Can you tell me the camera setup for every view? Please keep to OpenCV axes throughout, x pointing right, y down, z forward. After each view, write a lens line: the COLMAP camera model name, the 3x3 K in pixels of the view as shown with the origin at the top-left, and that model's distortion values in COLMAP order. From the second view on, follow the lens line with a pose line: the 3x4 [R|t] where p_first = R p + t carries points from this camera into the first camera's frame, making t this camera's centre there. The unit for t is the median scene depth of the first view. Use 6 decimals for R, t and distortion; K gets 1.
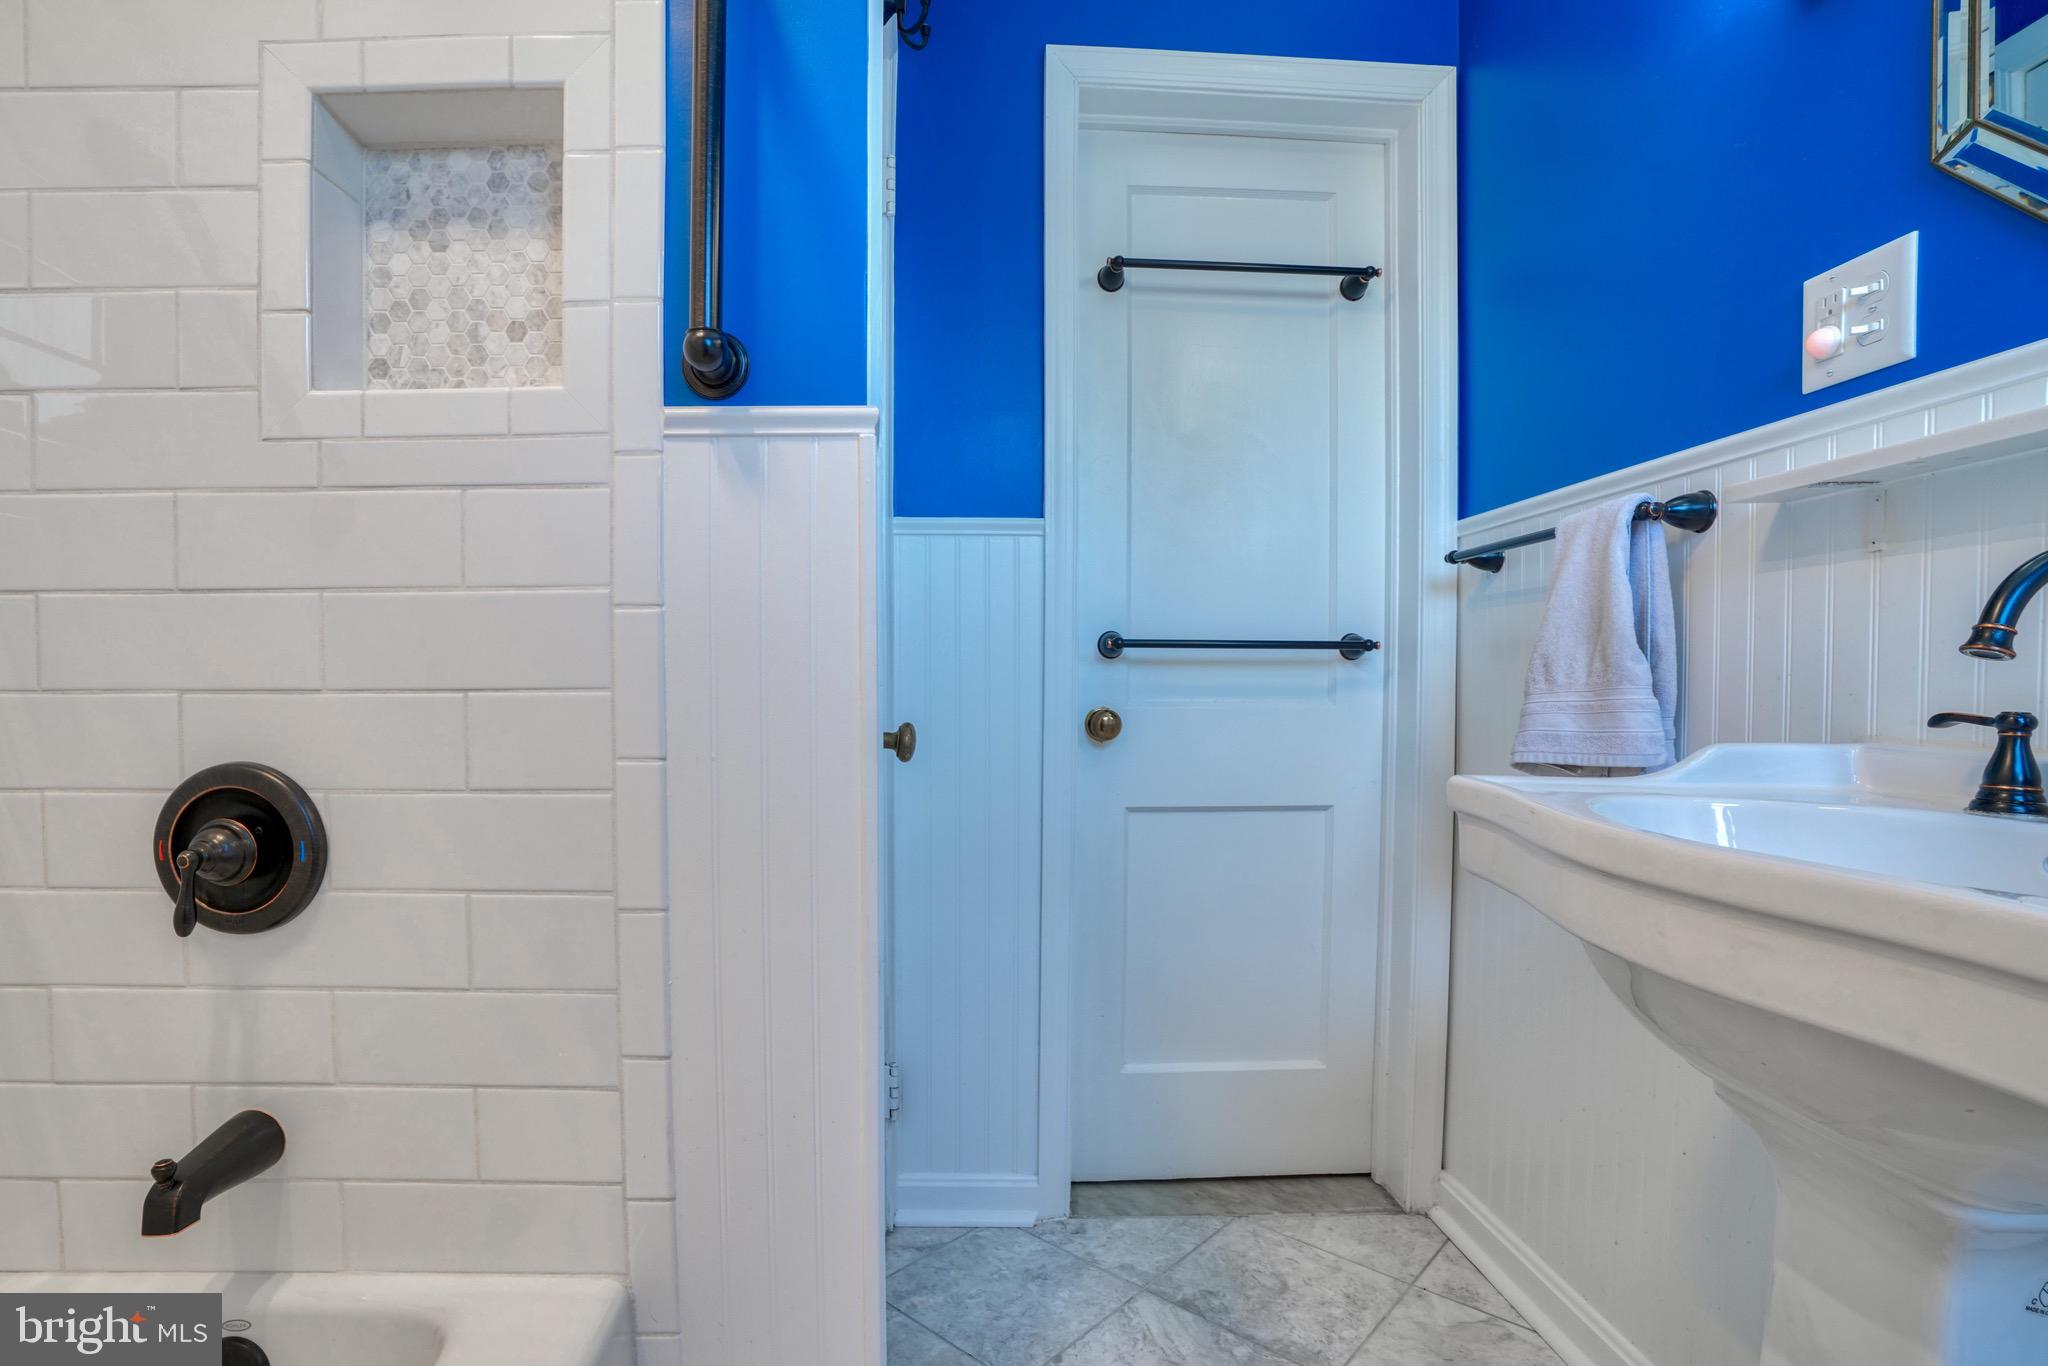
lens RADIAL K [[1073.5, 0, 1026.9], [0, 1073.5, 704.2], [0, 0, 1]] dist [-0.001910, 0.003614]
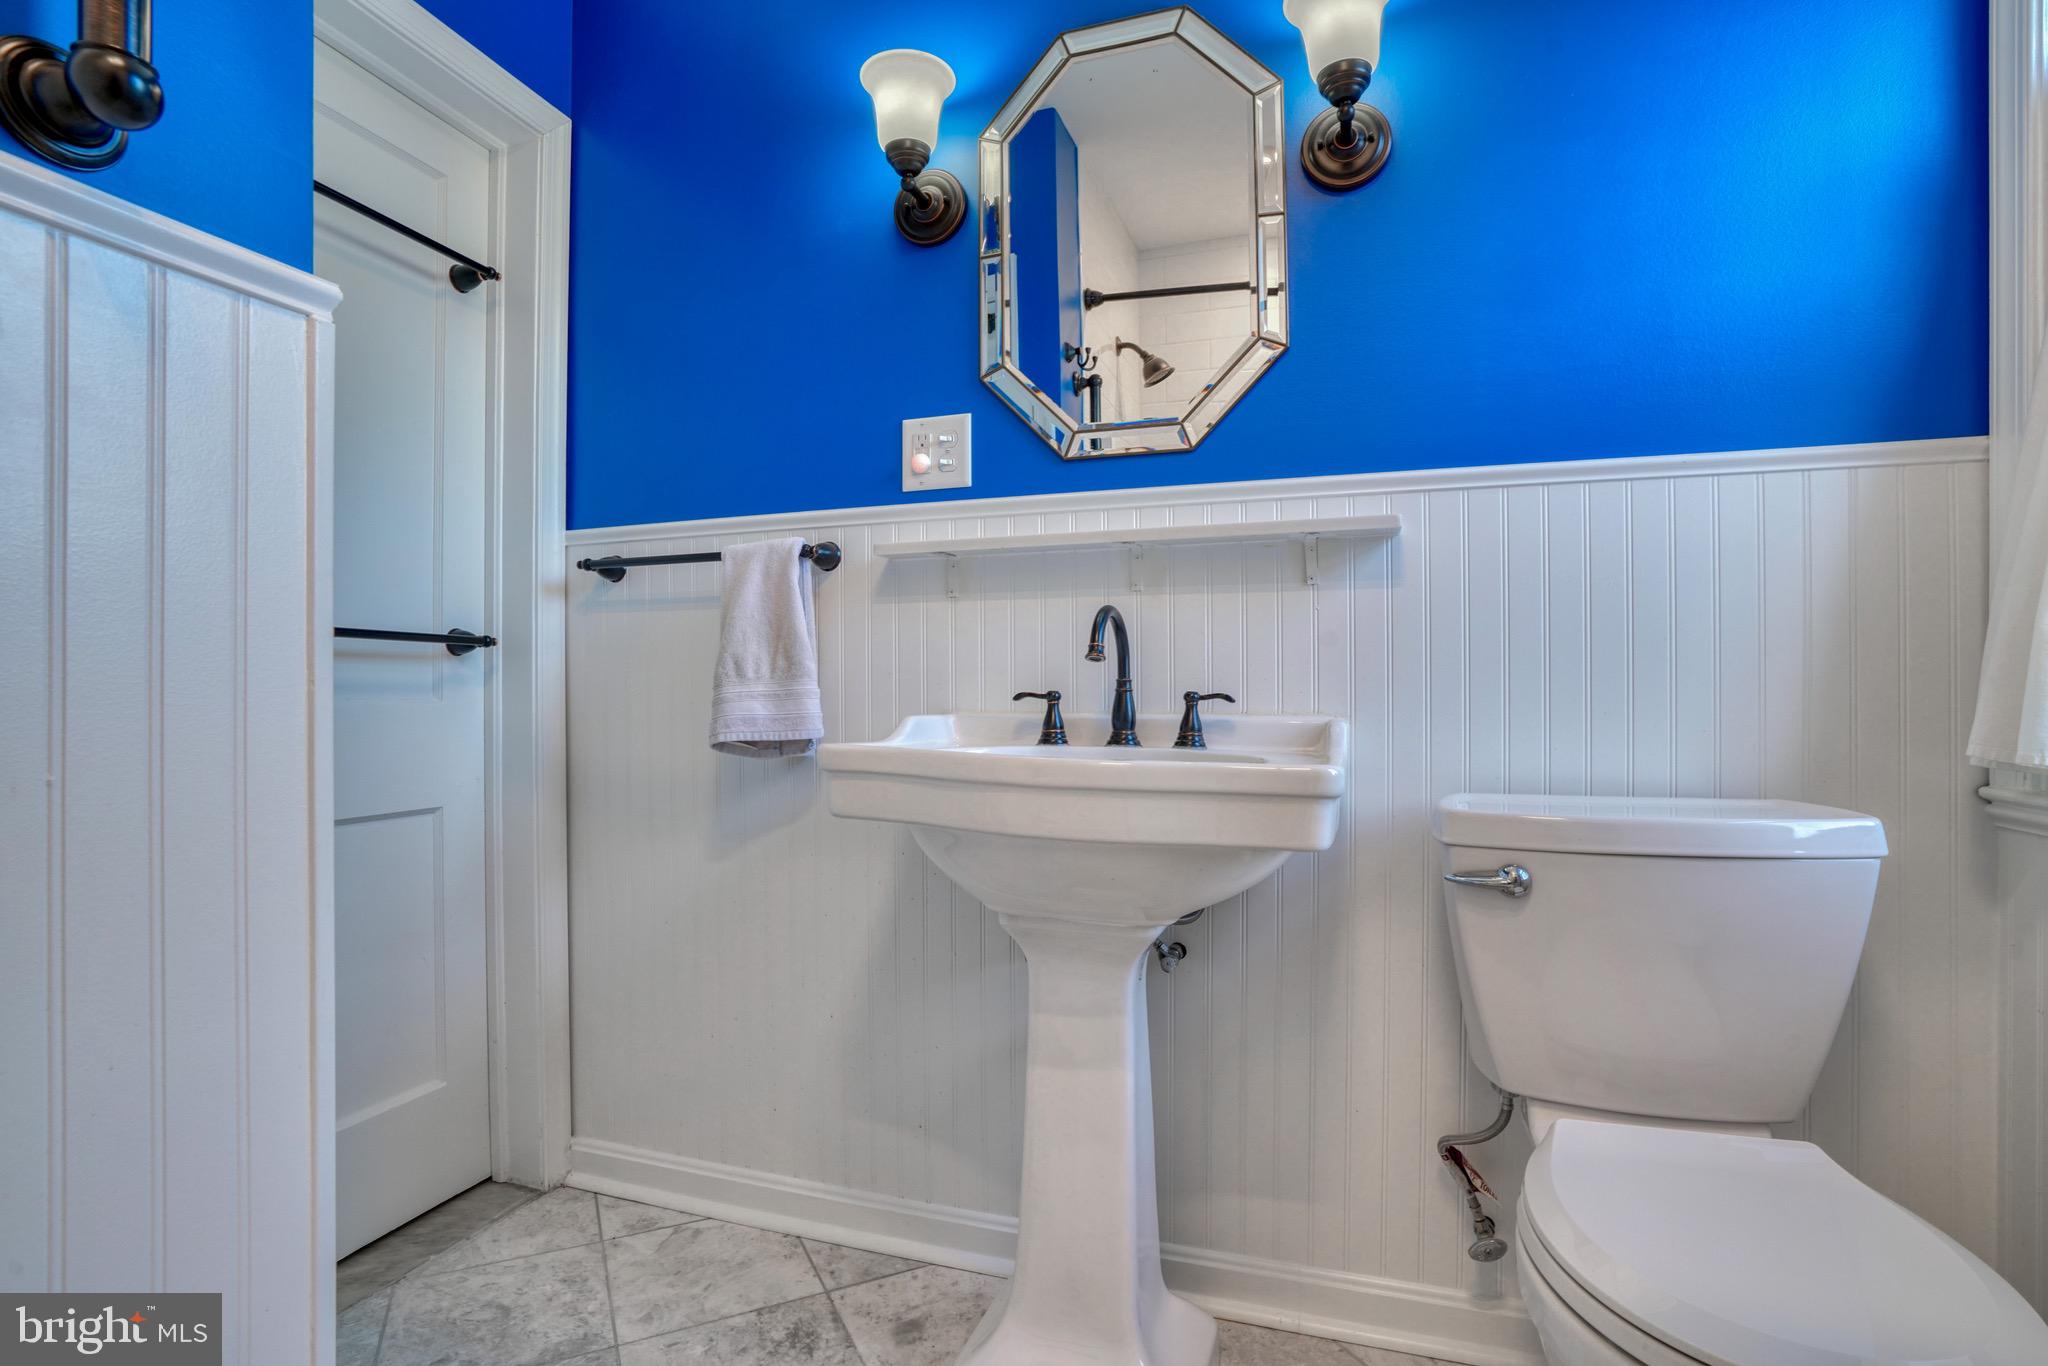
lens RADIAL K [[996.1, 0, 1021.5], [0, 996.1, 676.6], [0, 0, 1]] dist [0.000289, 0.001823]
pose [[0.387518, 0.014632, 0.921746, -0.445644], [0.021630, 0.999454, -0.024959, 0.015700], [-0.921609, 0.029609, 0.386990, 0.240464]]
